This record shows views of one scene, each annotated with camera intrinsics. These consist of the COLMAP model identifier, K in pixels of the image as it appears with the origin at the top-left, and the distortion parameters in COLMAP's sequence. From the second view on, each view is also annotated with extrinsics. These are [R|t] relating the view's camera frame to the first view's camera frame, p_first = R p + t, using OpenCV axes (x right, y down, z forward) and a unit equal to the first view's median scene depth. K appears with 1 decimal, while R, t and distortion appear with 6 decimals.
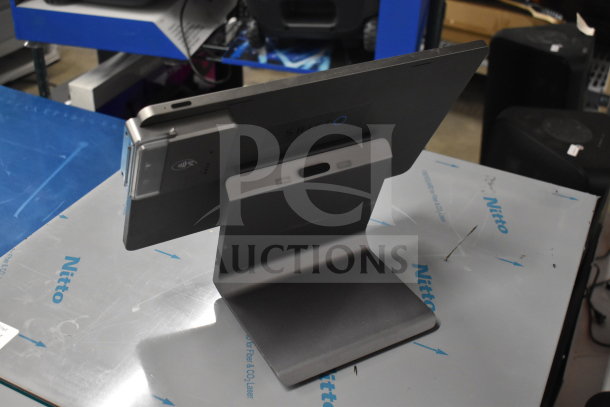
lens RADIAL K [[744.4, 0, 301.0], [0, 744.4, 201.0], [0, 0, 1]] dist [-0.039738, 0.000000]
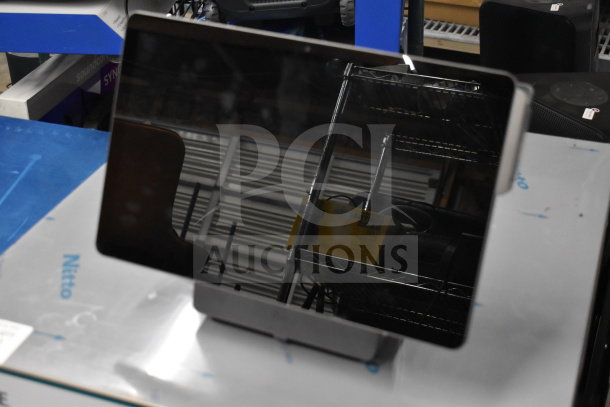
lens RADIAL K [[947.6, 0, 308.1], [0, 947.6, 205.2], [0, 0, 1]] dist [0.010432, 0.000000]
pose [[0.993389, -0.098495, 0.058972, -0.048854], [0.100904, 0.994117, -0.039363, 0.056420], [-0.054748, 0.045053, 0.997483, -0.123863]]
